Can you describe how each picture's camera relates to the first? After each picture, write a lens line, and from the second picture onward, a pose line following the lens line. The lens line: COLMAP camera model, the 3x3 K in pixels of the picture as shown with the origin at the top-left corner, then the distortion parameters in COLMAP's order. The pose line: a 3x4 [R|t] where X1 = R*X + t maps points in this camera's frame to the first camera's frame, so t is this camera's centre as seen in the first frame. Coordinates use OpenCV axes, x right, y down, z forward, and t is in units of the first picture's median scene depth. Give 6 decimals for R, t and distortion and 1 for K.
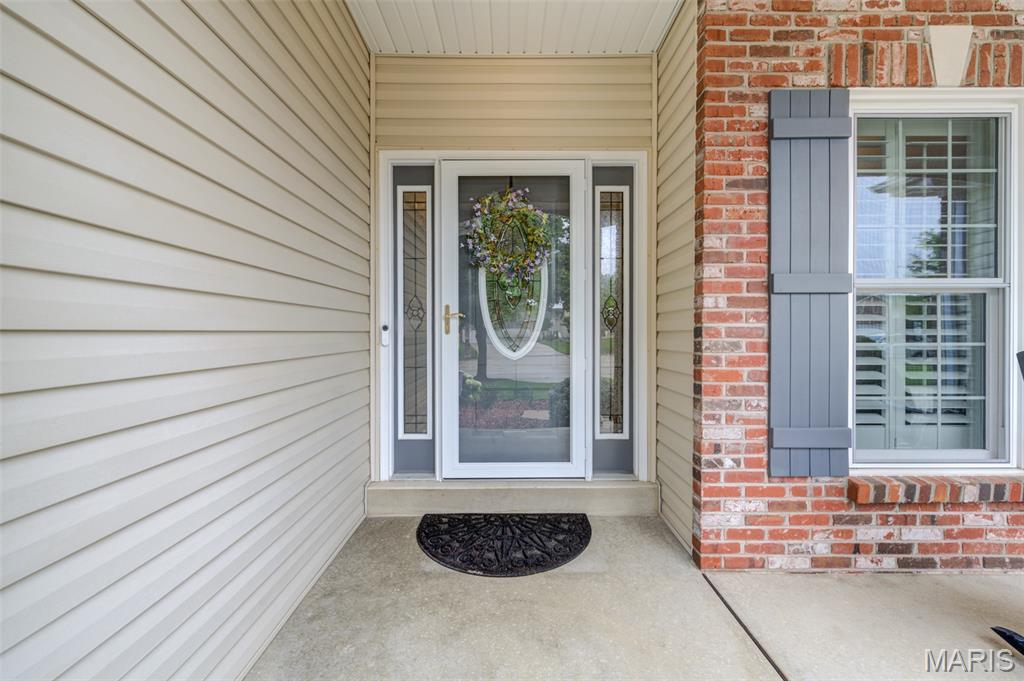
lens RADIAL K [[410.6, 0, 543.9], [0, 410.6, 330.6], [0, 0, 1]] dist [0.002811, -0.000166]
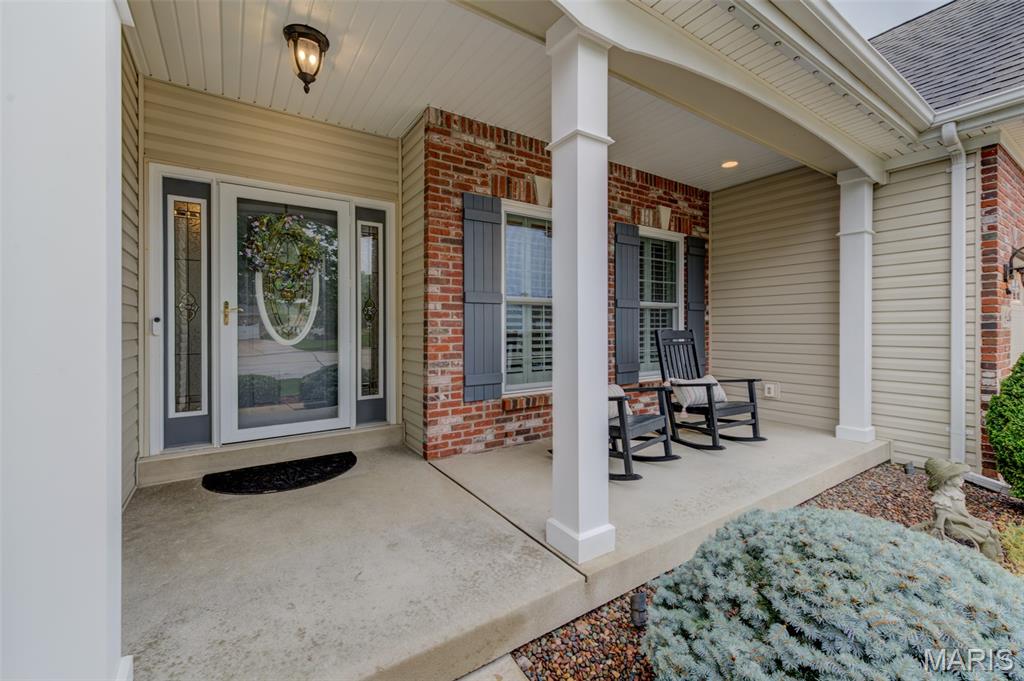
lens RADIAL K [[410.6, 0, 543.9], [0, 410.6, 330.6], [0, 0, 1]] dist [0.002811, -0.000166]
pose [[0.835631, -0.005185, 0.549267, -0.156995], [-0.000522, 0.999948, 0.010233, 0.015968], [-0.549292, -0.008837, 0.835584, -0.719355]]
